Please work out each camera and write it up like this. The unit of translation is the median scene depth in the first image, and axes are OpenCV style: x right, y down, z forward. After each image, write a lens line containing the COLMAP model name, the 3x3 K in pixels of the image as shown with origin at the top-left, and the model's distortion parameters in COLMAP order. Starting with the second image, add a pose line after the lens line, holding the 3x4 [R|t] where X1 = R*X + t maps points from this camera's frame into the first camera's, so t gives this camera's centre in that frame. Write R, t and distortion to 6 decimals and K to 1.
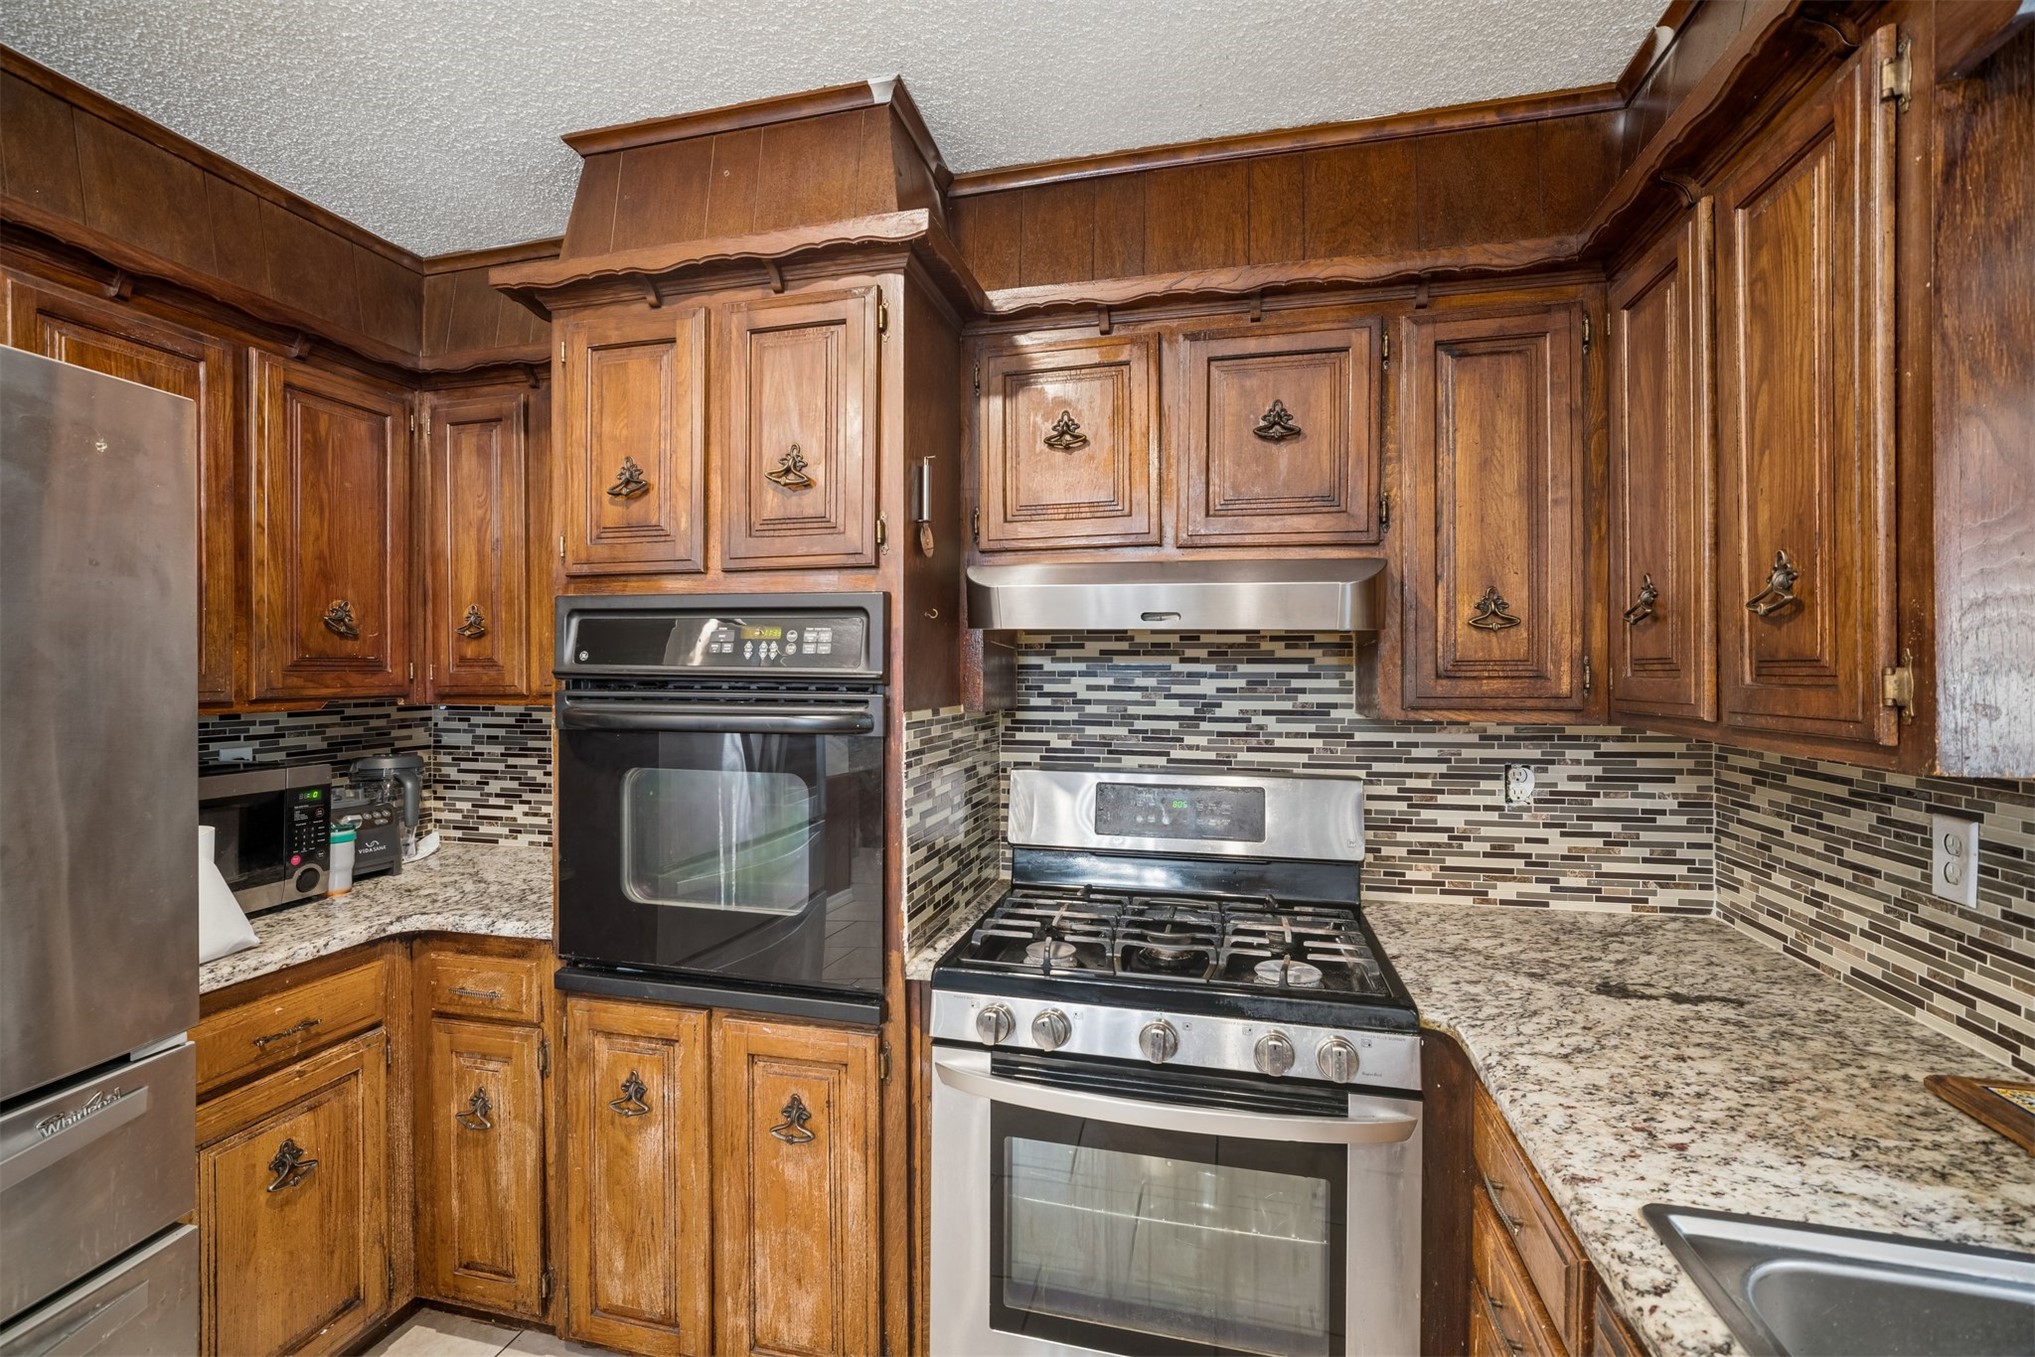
lens RADIAL K [[878.4, 0, 998.8], [0, 878.4, 671.5], [0, 0, 1]] dist [-0.012900, 0.004179]
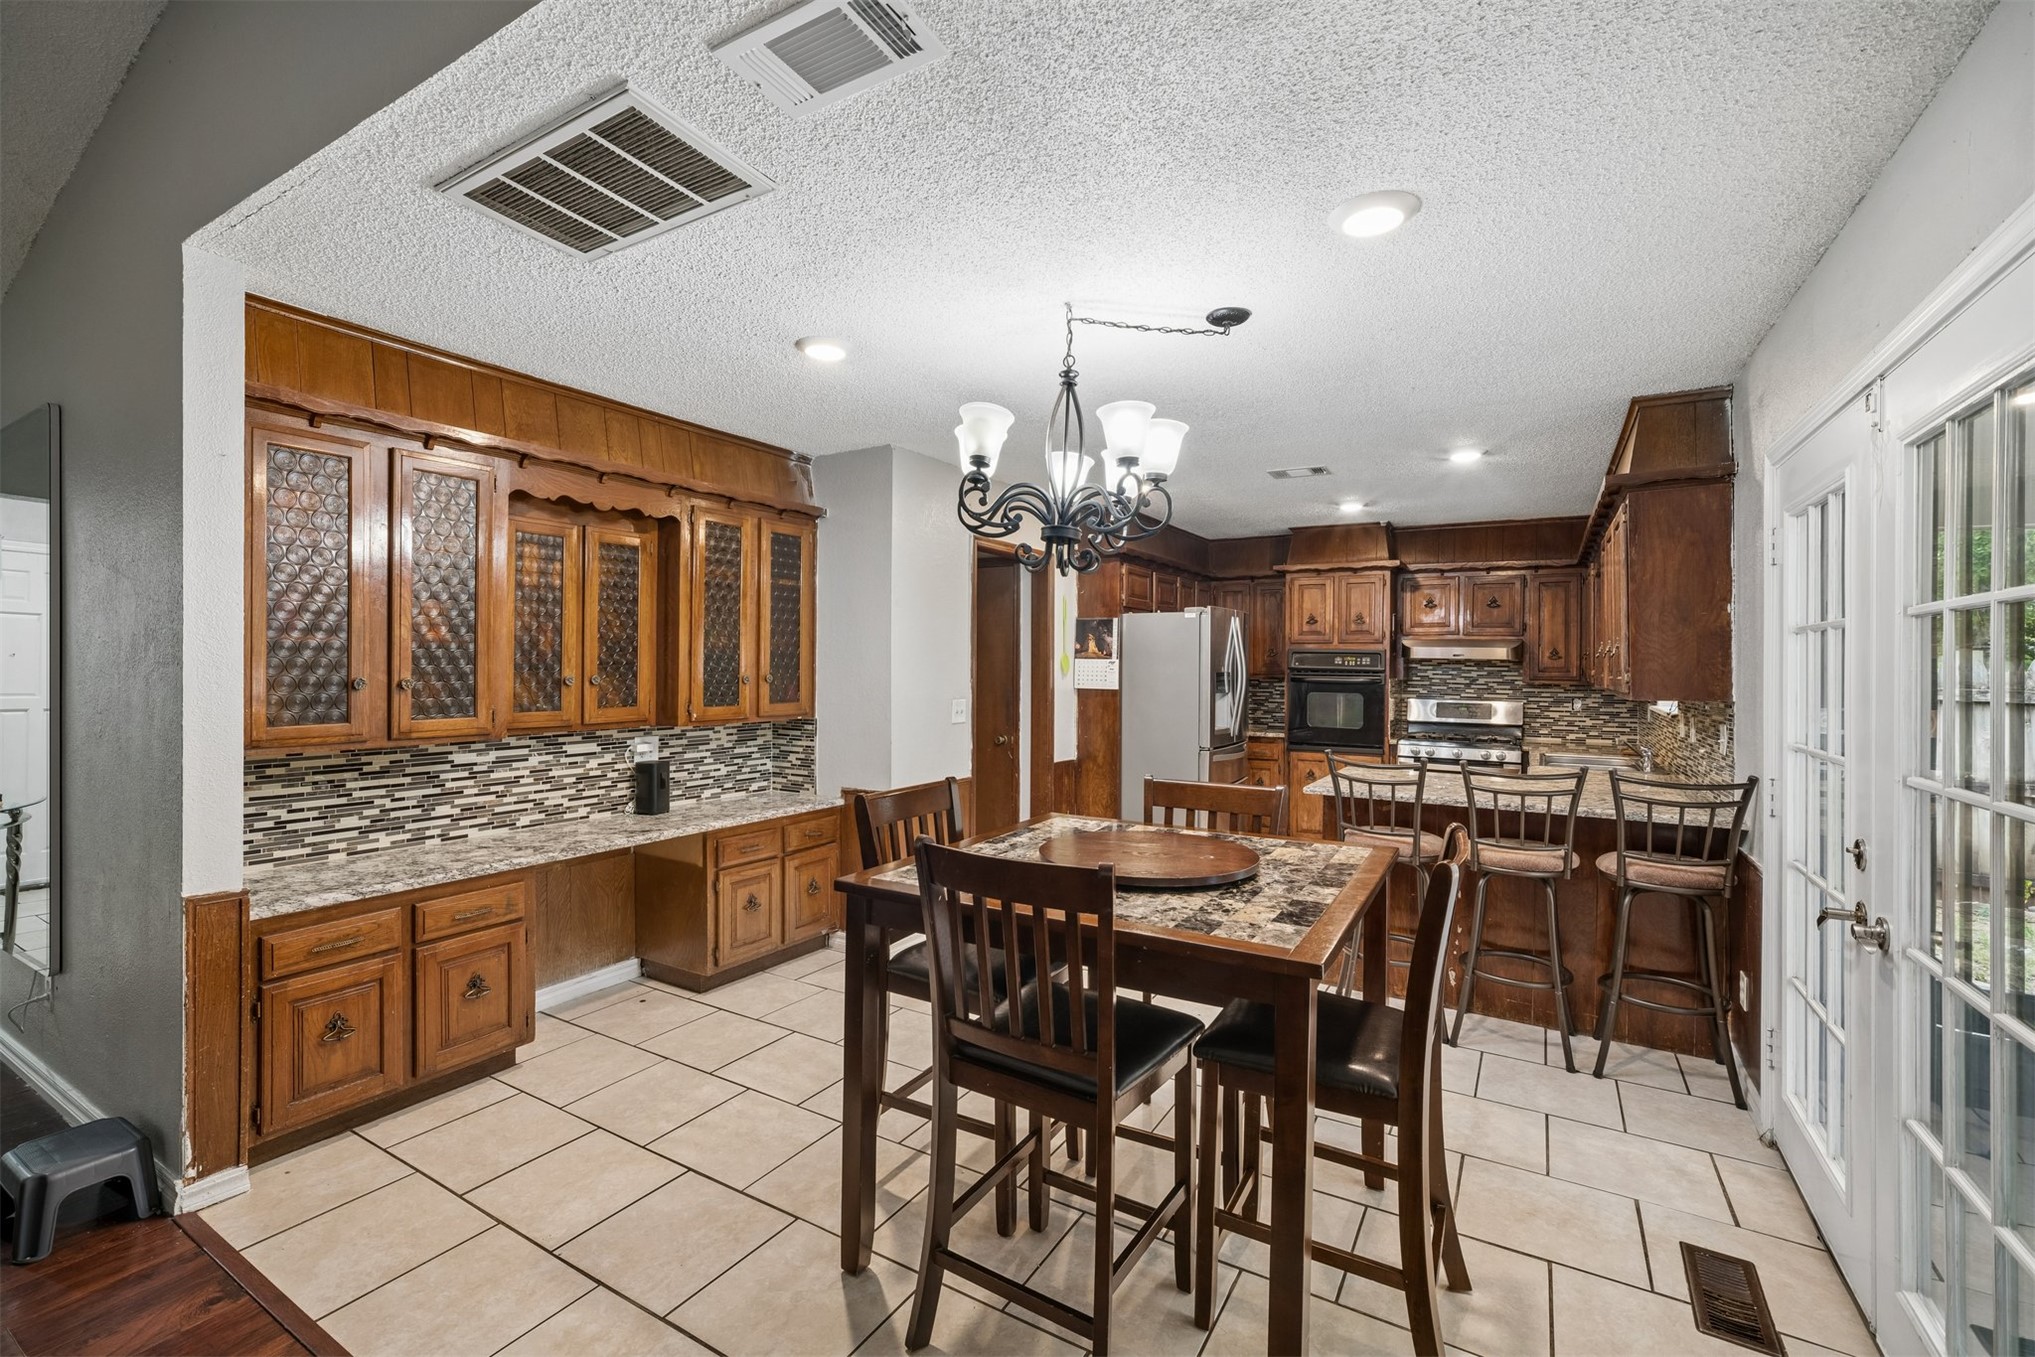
lens RADIAL K [[878.4, 0, 1009.1], [0, 878.4, 668.7], [0, 0, 1]] dist [-0.012900, 0.004179]
pose [[0.959610, 0.009546, -0.281173, -0.610020], [-0.009074, 0.999954, 0.002981, 0.003844], [0.281188, -0.000309, 0.959653, -3.153725]]
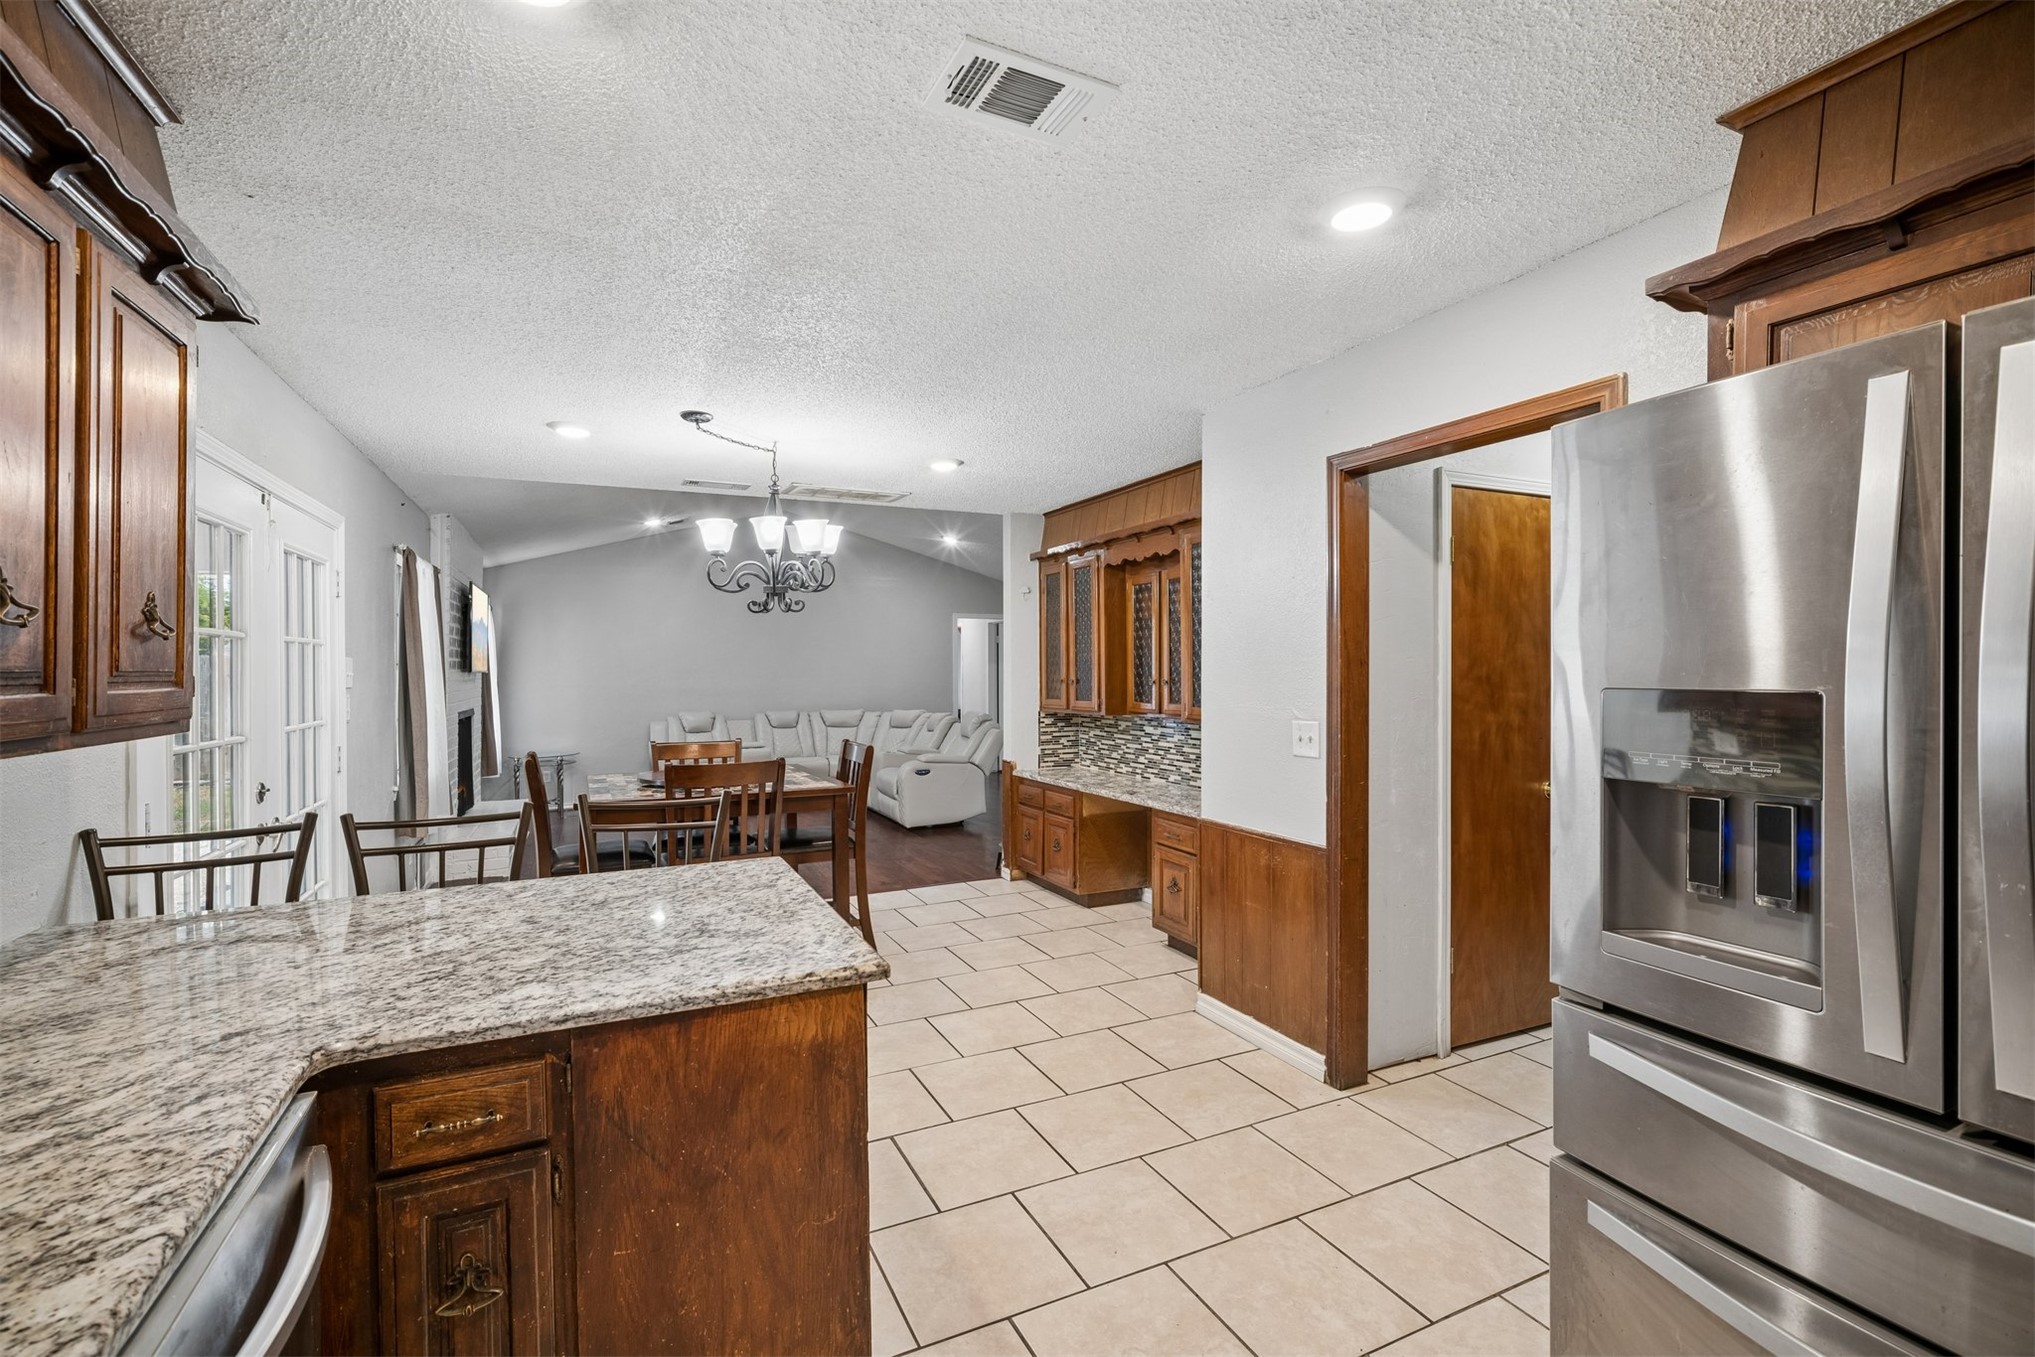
lens RADIAL K [[878.4, 0, 1009.6], [0, 878.4, 673.4], [0, 0, 1]] dist [-0.012900, 0.004179]
pose [[-0.766219, 0.006637, -0.642545, 0.092814], [0.005990, 0.999977, 0.003186, 0.004428], [0.642552, -0.001408, -0.766241, 0.476425]]
